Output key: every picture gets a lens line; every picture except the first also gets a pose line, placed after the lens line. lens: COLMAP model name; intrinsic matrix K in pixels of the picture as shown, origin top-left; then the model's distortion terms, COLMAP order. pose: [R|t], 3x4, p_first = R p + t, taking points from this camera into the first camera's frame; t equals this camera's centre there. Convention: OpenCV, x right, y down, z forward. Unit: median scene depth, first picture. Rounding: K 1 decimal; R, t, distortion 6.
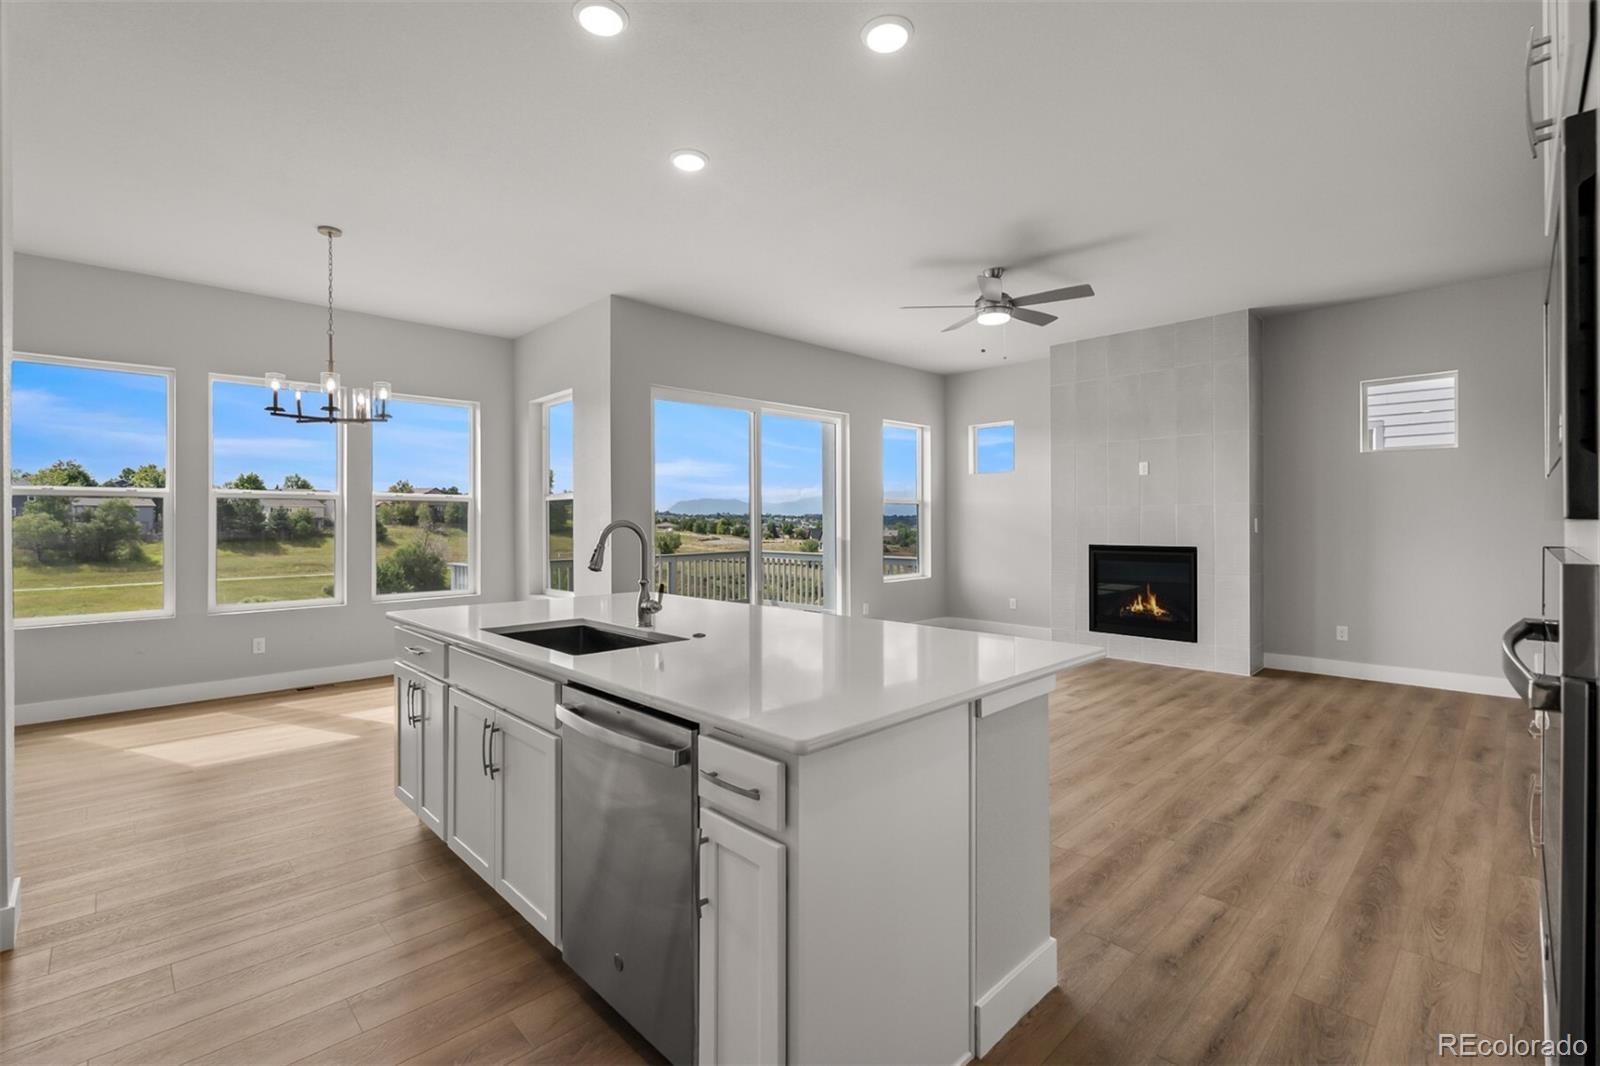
lens RADIAL K [[719.8, 0, 793.8], [0, 719.8, 519.6], [0, 0, 1]] dist [-0.008890, 0.004515]
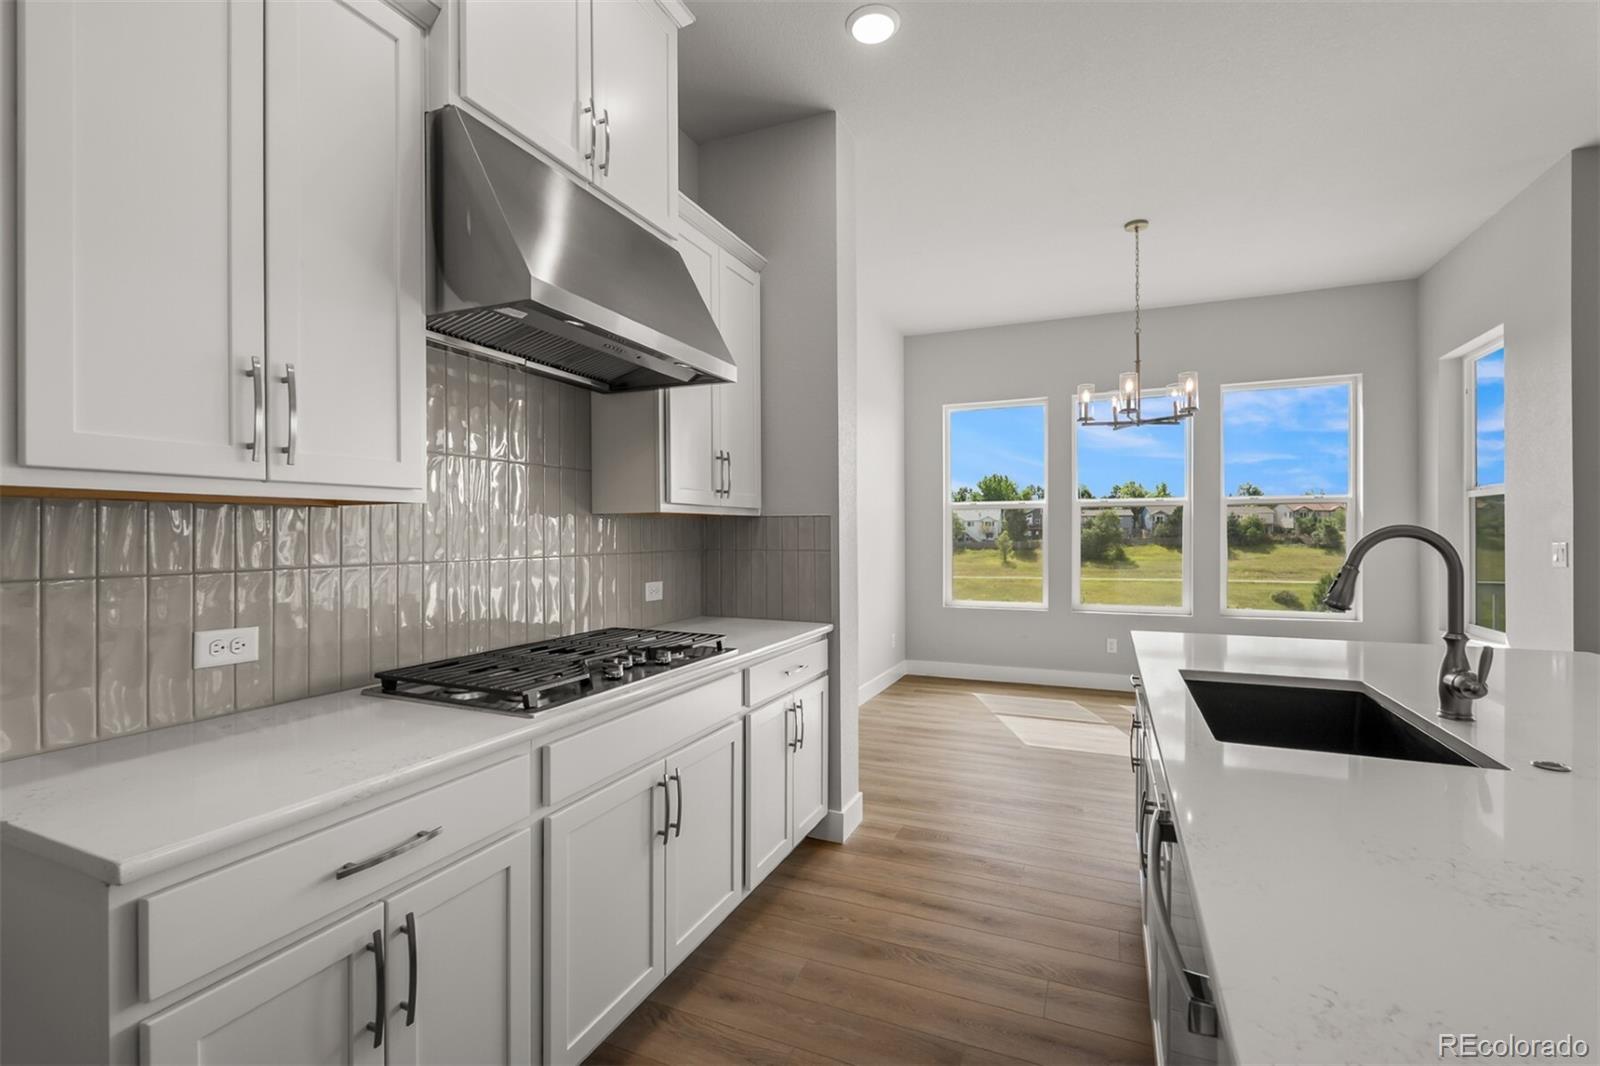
lens RADIAL K [[719.8, 0, 789.2], [0, 719.8, 533.9], [0, 0, 1]] dist [-0.008890, 0.004515]
pose [[0.381626, 0.005211, -0.924302, 0.043801], [0.005420, 0.999954, 0.007875, 0.000087], [0.924301, -0.008015, 0.381581, 0.135430]]
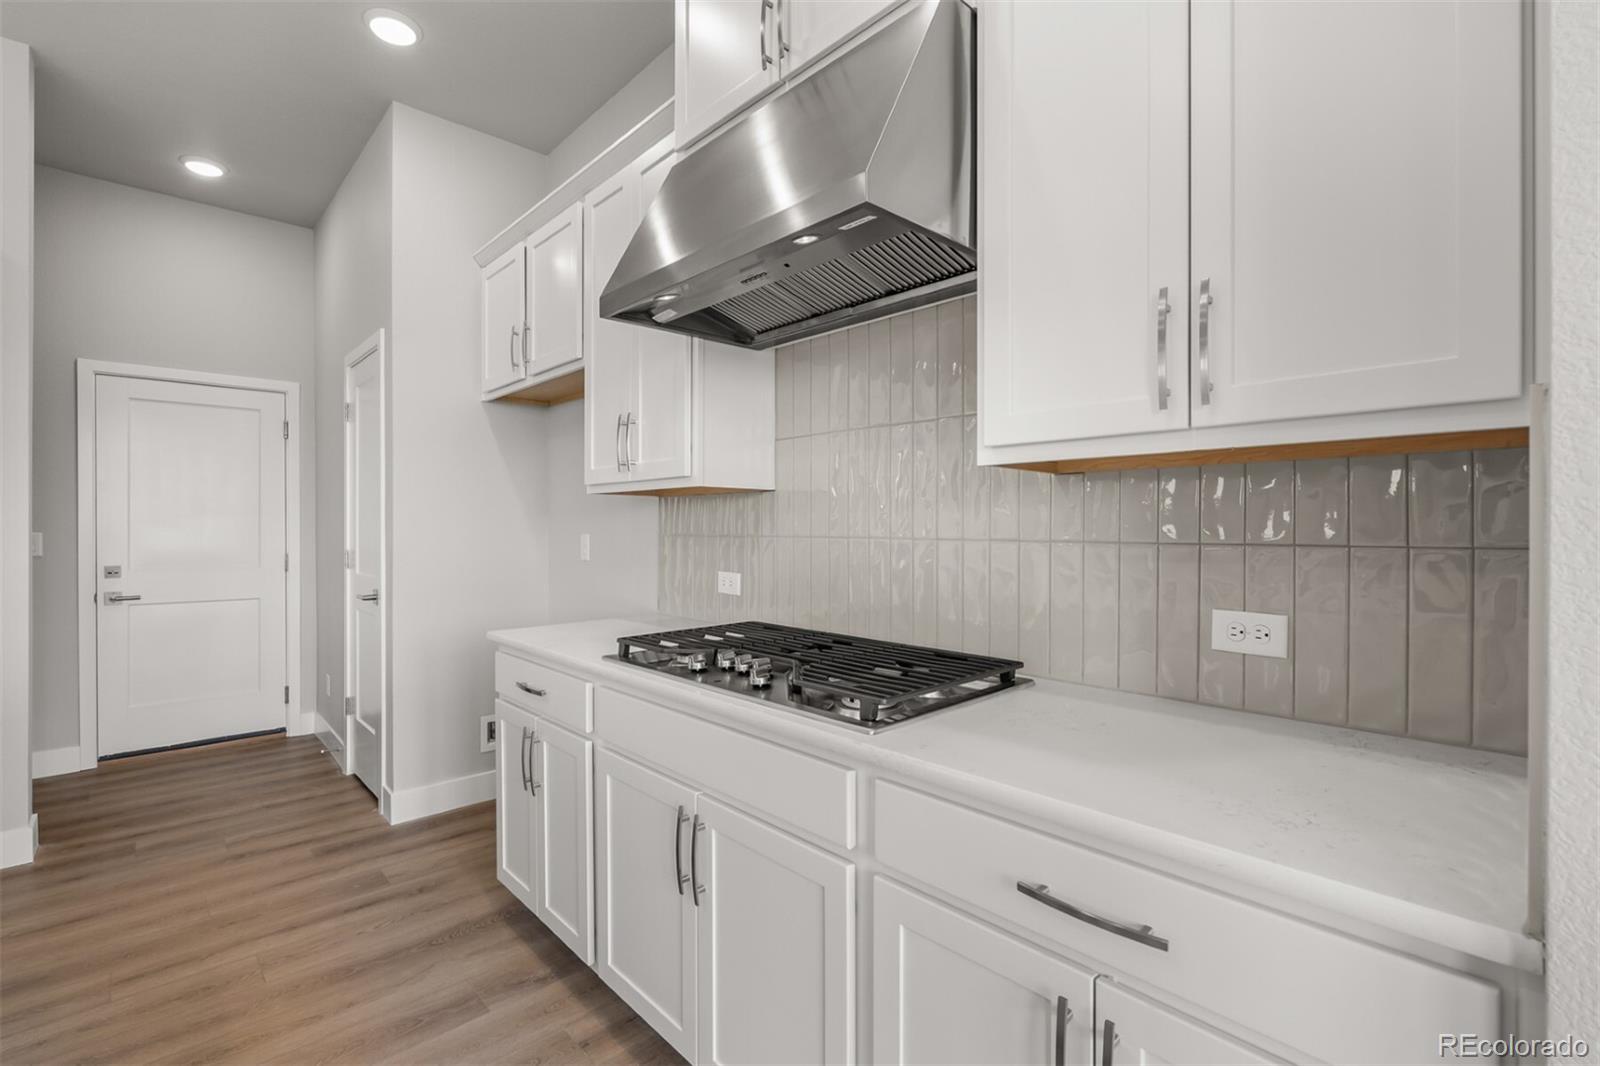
lens RADIAL K [[719.8, 0, 799.0], [0, 719.8, 534.8], [0, 0, 1]] dist [-0.008890, 0.004515]
pose [[-0.999936, 0.004152, 0.010560, -0.292242], [0.004248, 0.999950, 0.009015, 0.009742], [-0.010522, 0.009060, -0.999904, 0.437220]]
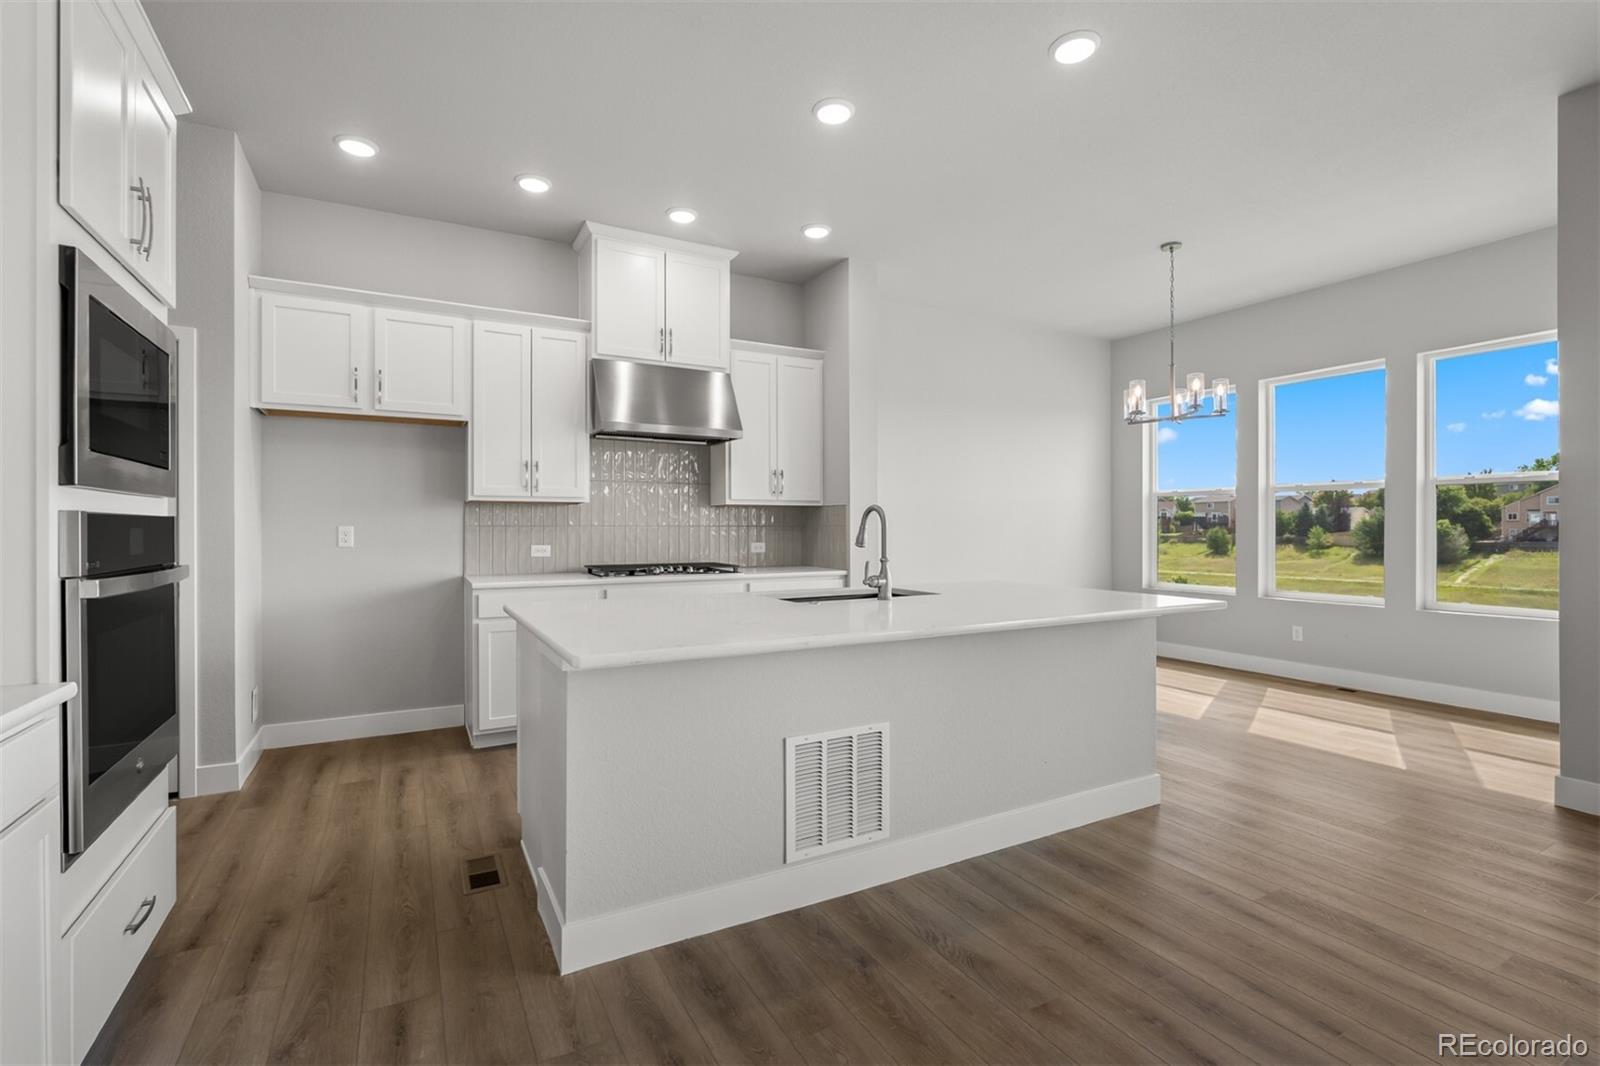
lens RADIAL K [[719.8, 0, 789.0], [0, 719.8, 531.5], [0, 0, 1]] dist [-0.008890, 0.004515]
pose [[-0.274717, 0.009668, -0.961477, 0.384067], [0.004593, 0.999951, 0.008743, 0.013997], [0.961514, -0.002014, -0.274748, 0.497314]]
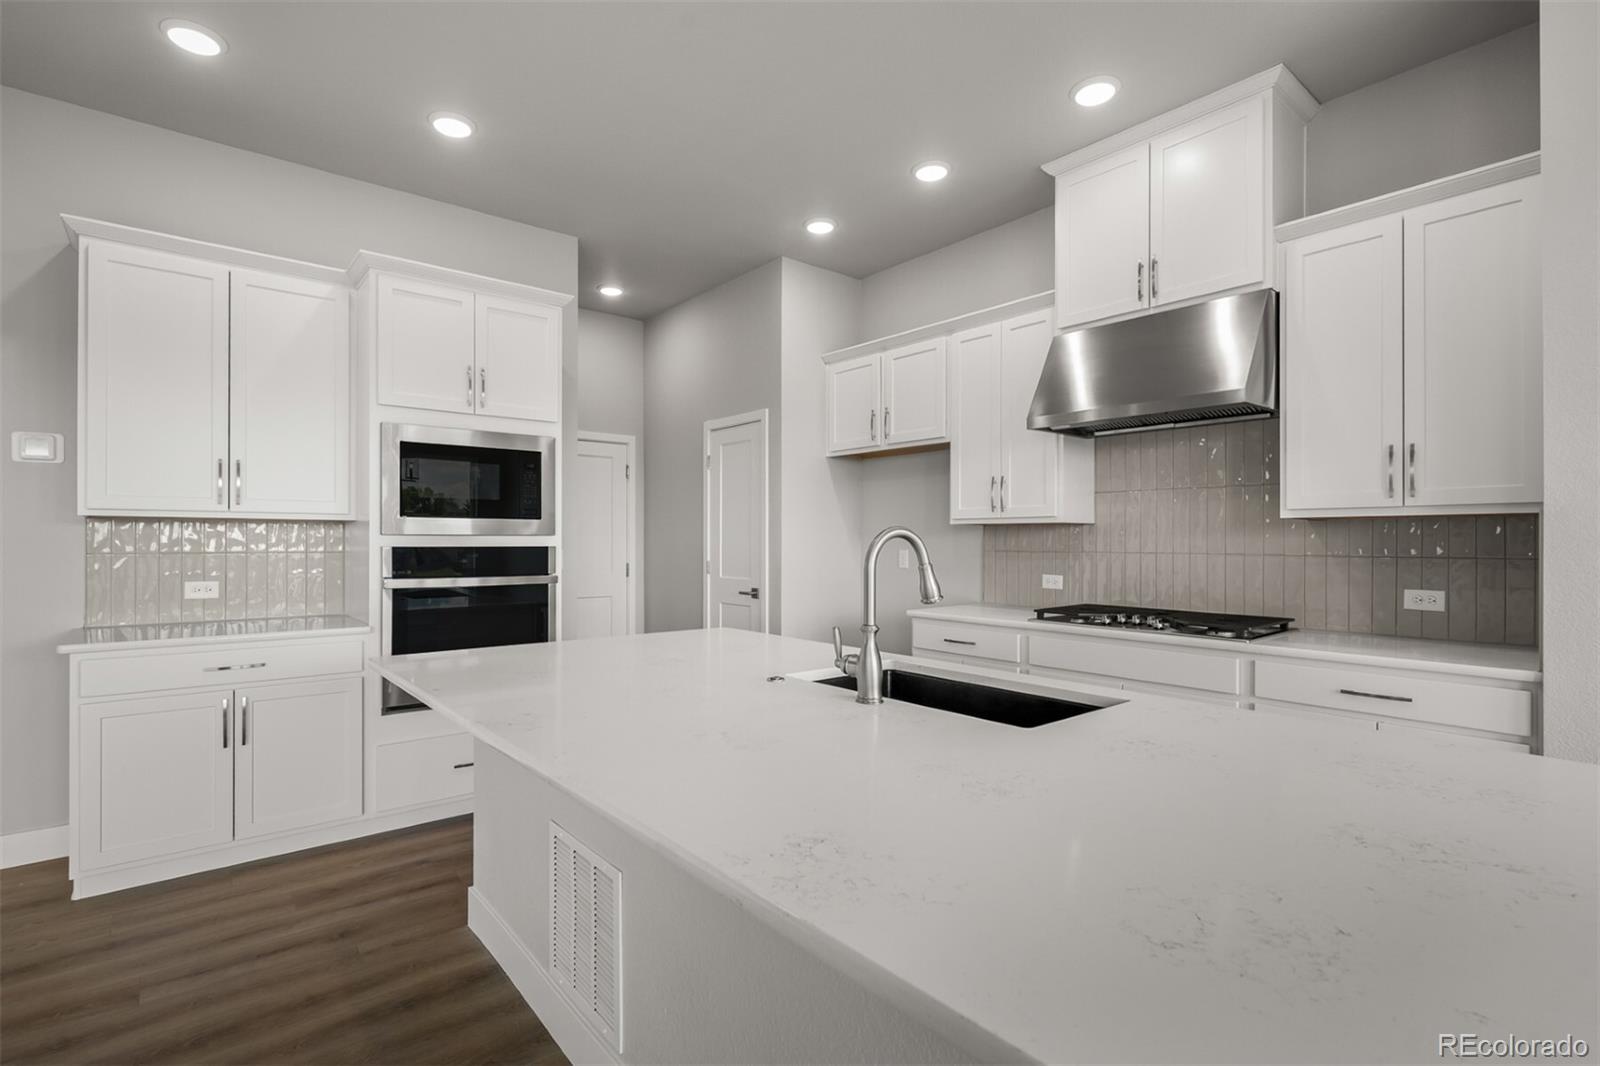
lens RADIAL K [[748.9, 0, 800.2], [0, 748.9, 541.9], [0, 0, 1]] dist [0.004643, -0.001717]
pose [[-0.997353, 0.000050, 0.072715, -0.084760], [-0.000198, 0.999994, -0.003409, 0.007374], [-0.072714, -0.003415, -0.997347, 0.697864]]
